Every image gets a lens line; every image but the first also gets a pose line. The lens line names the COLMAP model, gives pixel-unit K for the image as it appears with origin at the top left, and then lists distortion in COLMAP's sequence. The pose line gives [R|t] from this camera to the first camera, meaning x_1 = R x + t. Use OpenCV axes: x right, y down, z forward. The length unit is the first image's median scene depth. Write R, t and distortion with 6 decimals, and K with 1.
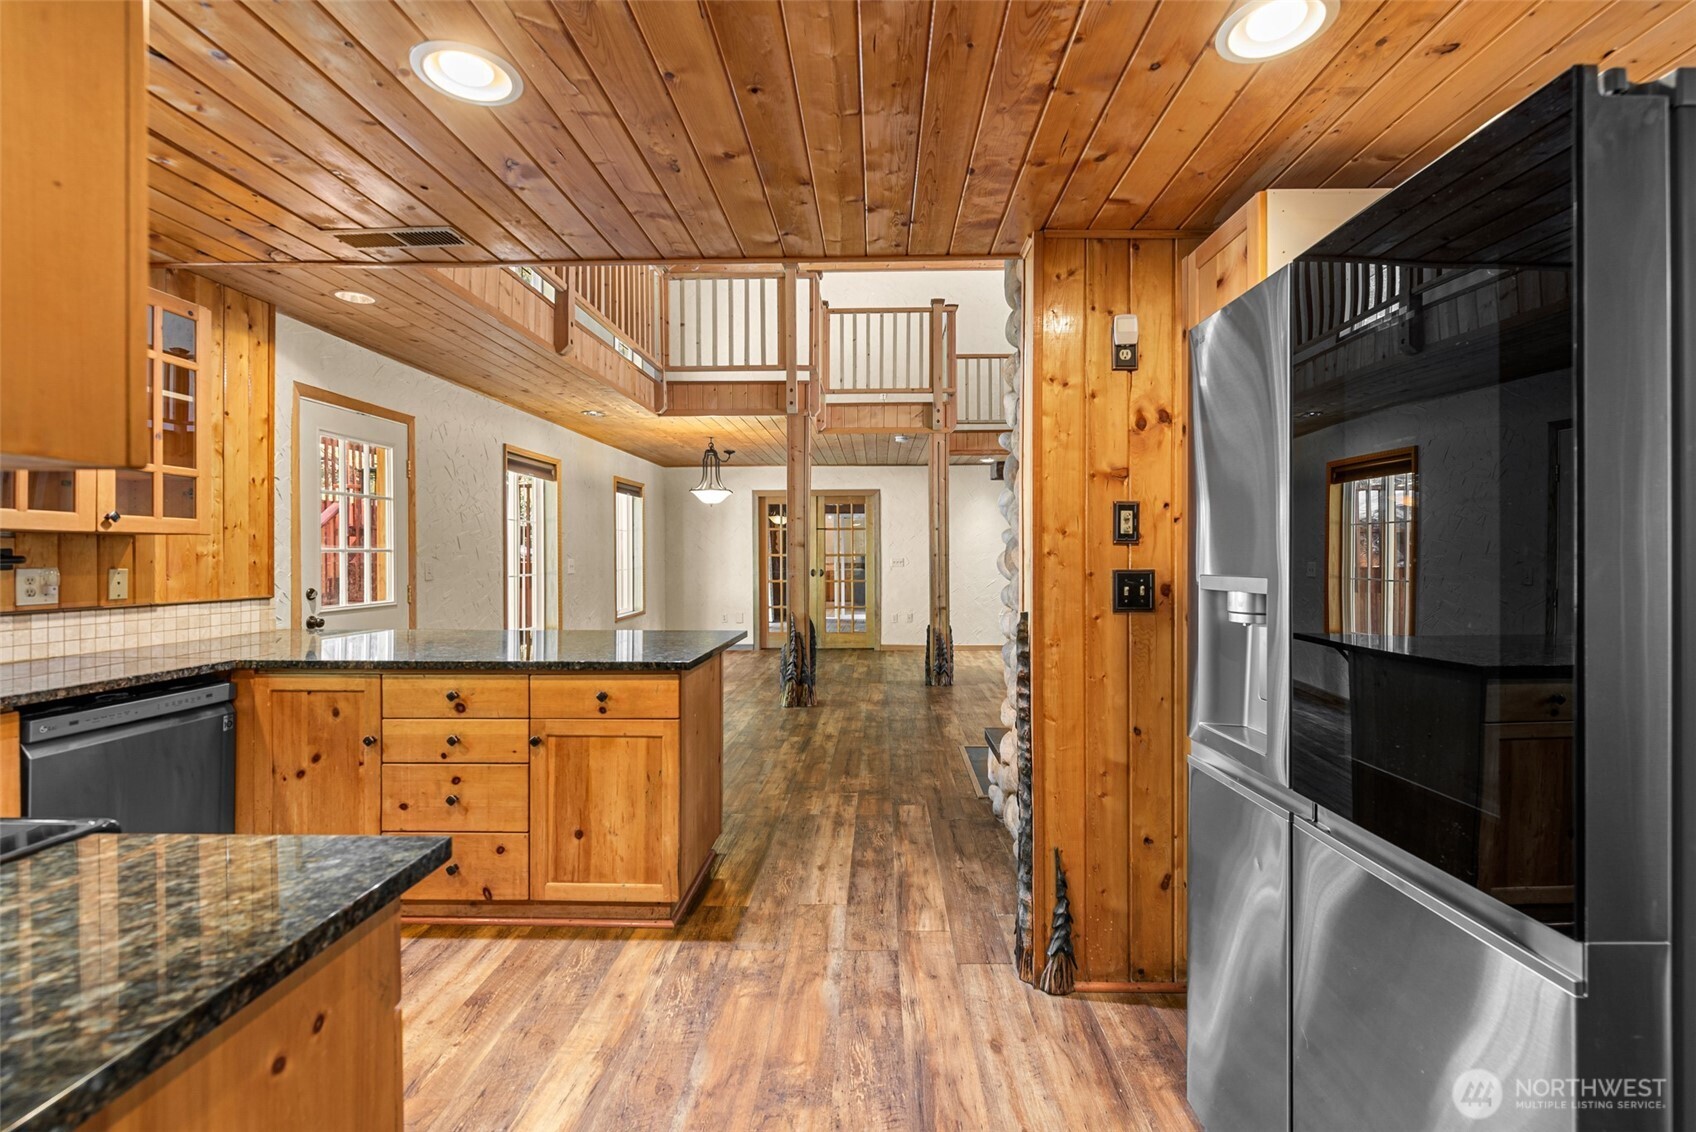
lens RADIAL K [[741.3, 0, 855.4], [0, 741.3, 558.5], [0, 0, 1]] dist [-0.003933, 0.001746]
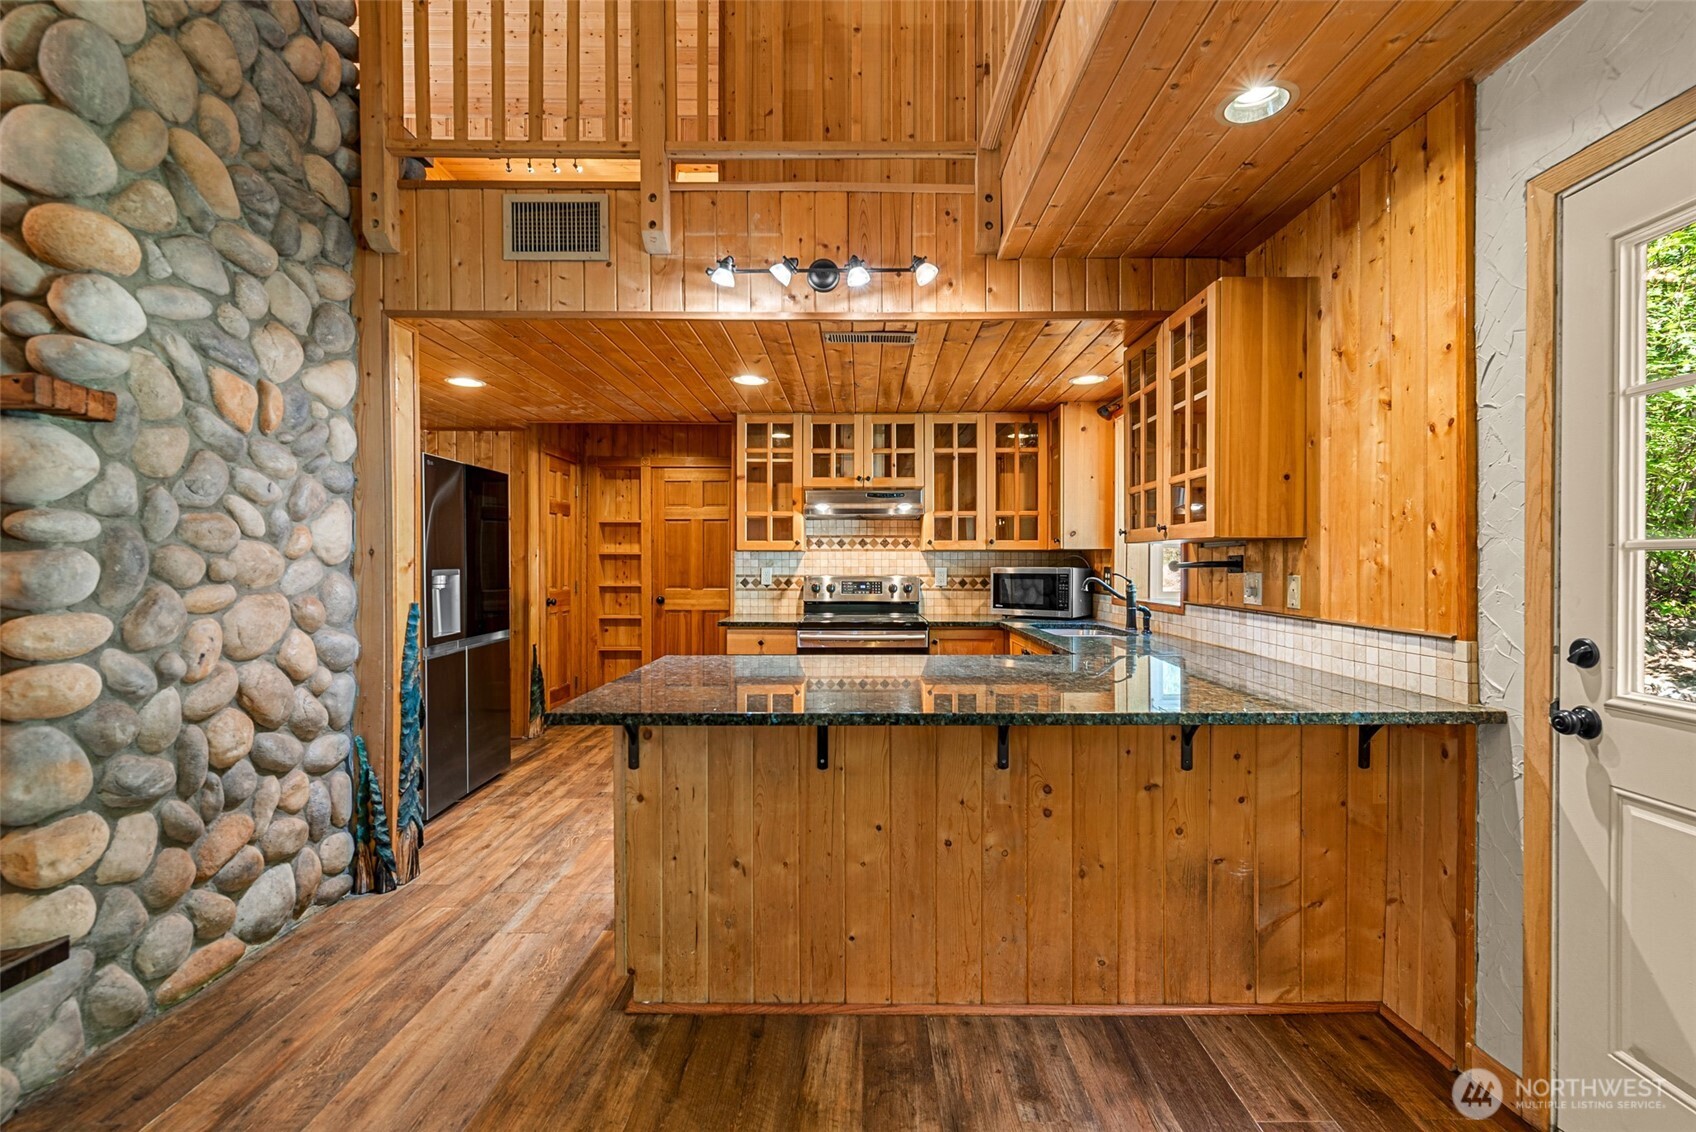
lens RADIAL K [[741.3, 0, 856.2], [0, 741.3, 563.9], [0, 0, 1]] dist [-0.003933, 0.001746]
pose [[-0.999520, -0.000730, -0.030971, -0.419102], [-0.000833, 0.999994, 0.003338, -0.002808], [0.030968, 0.003363, -0.999515, 1.870849]]
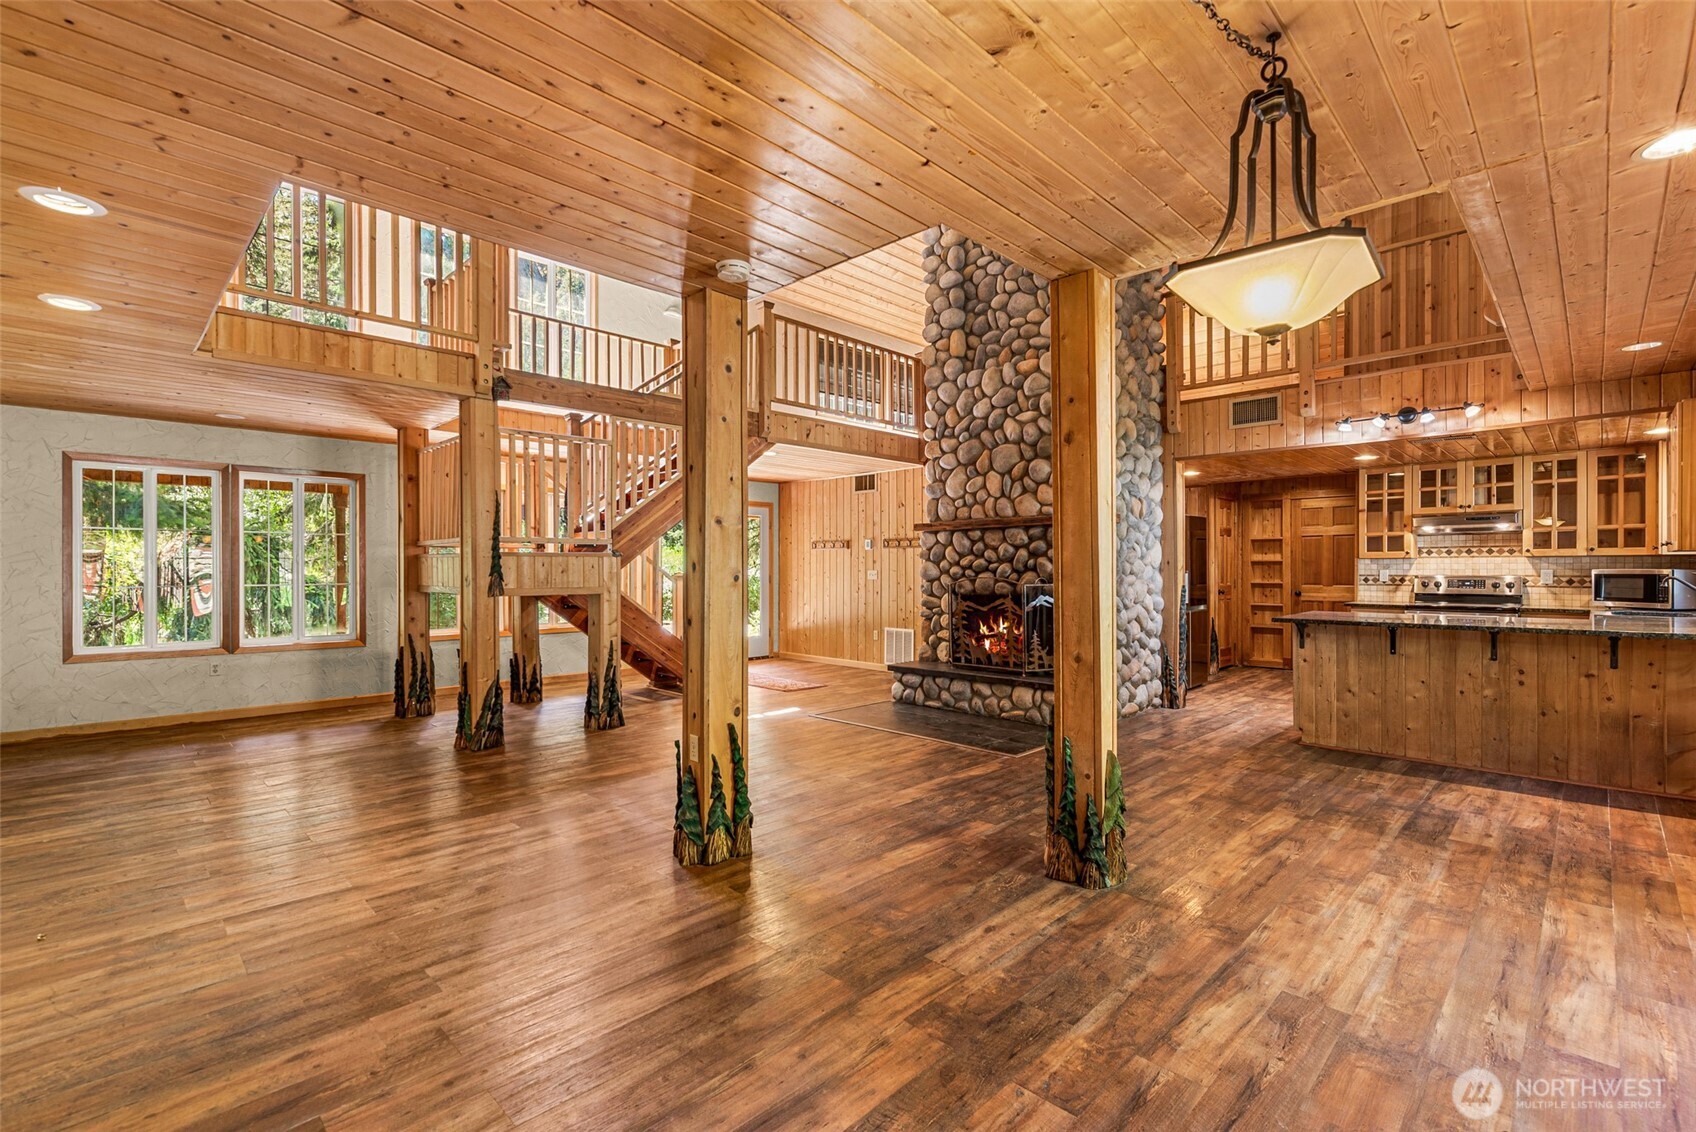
lens RADIAL K [[741.3, 0, 852.5], [0, 741.3, 580.0], [0, 0, 1]] dist [-0.003933, 0.001746]
pose [[-0.733707, -0.006440, 0.679436, -0.655529], [0.006733, 0.999837, 0.016748, -0.008066], [-0.679433, 0.016863, -0.733544, 3.256462]]
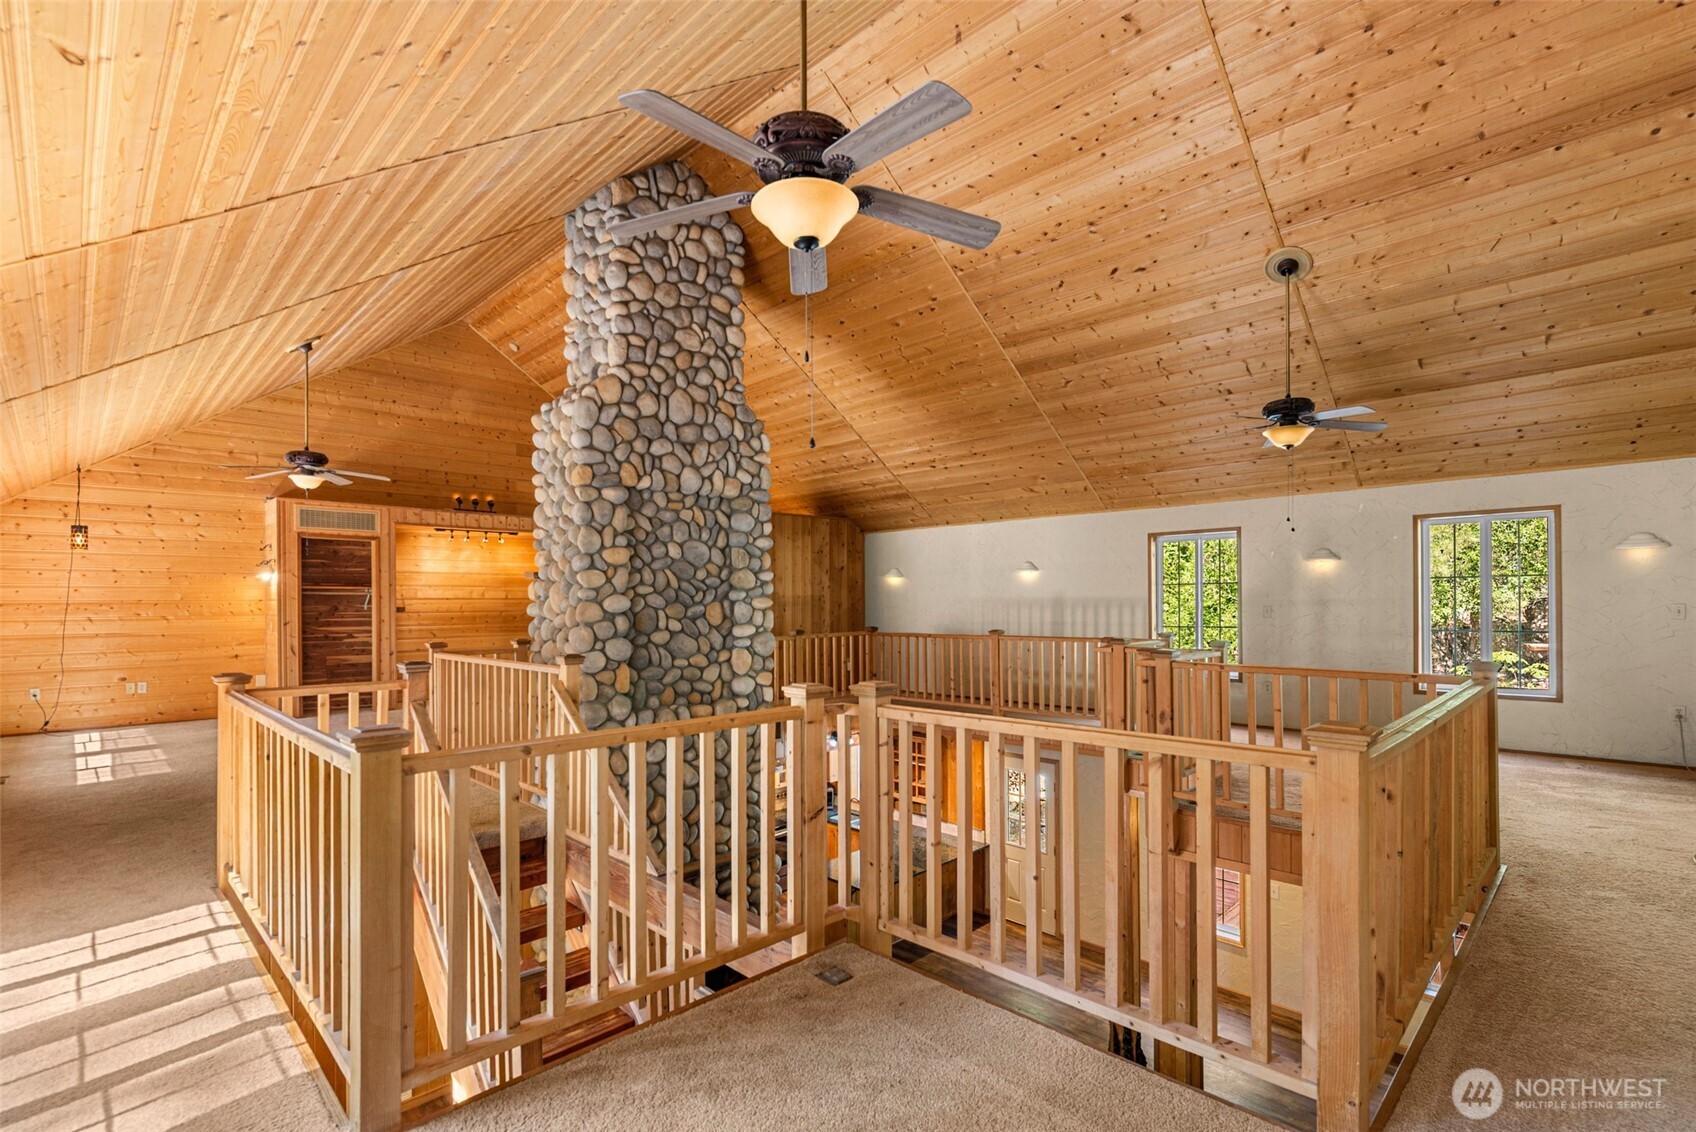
lens RADIAL K [[780.2, 0, 852.7], [0, 780.2, 599.0], [0, 0, 1]] dist [-0.002409, 0.001705]
pose [[-0.677367, 0.007332, -0.735608, 2.025435], [0.011014, 0.999939, -0.000175, -0.992374], [0.735562, -0.008221, -0.677407, 3.201962]]
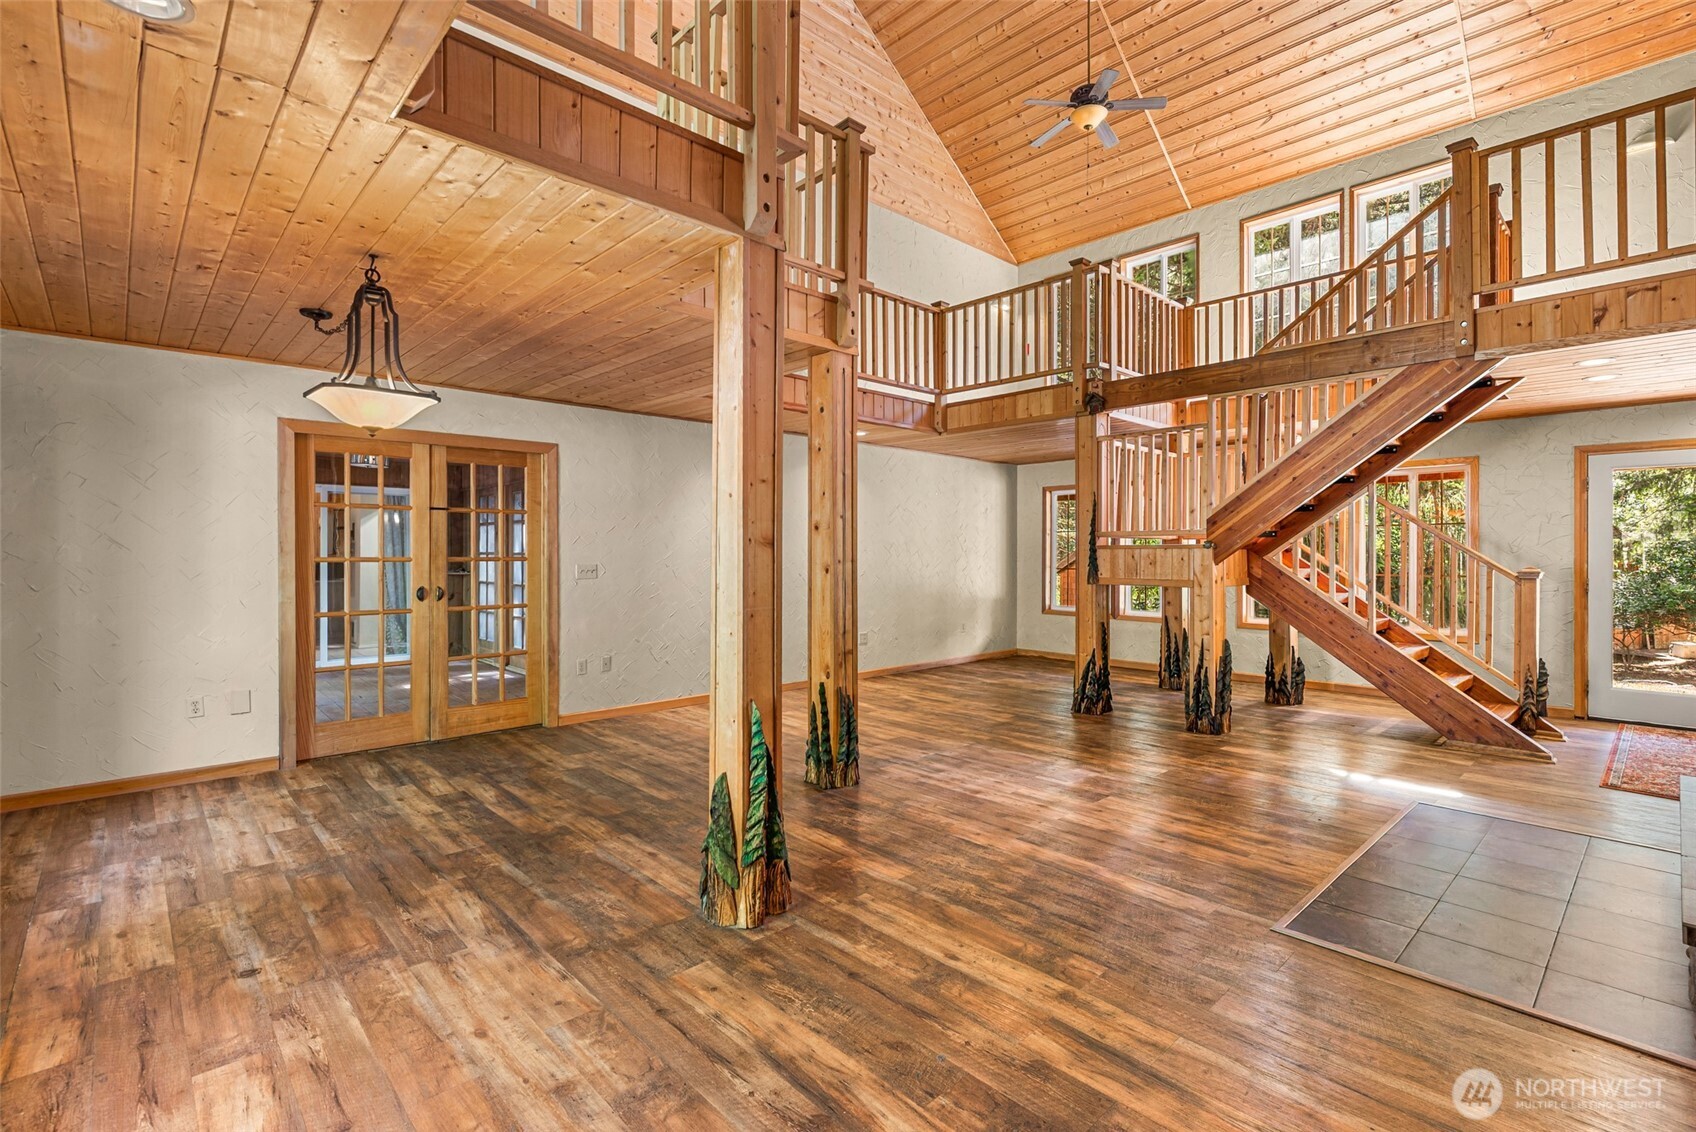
lens RADIAL K [[777.5, 0, 877.1], [0, 777.5, 555.0], [0, 0, 1]] dist [0.013153, -0.001229]
pose [[0.687440, -0.000269, 0.726241, -0.800111], [0.001139, 0.999999, -0.000708, -0.024618], [-0.726241, 0.001314, 0.687439, 1.414688]]
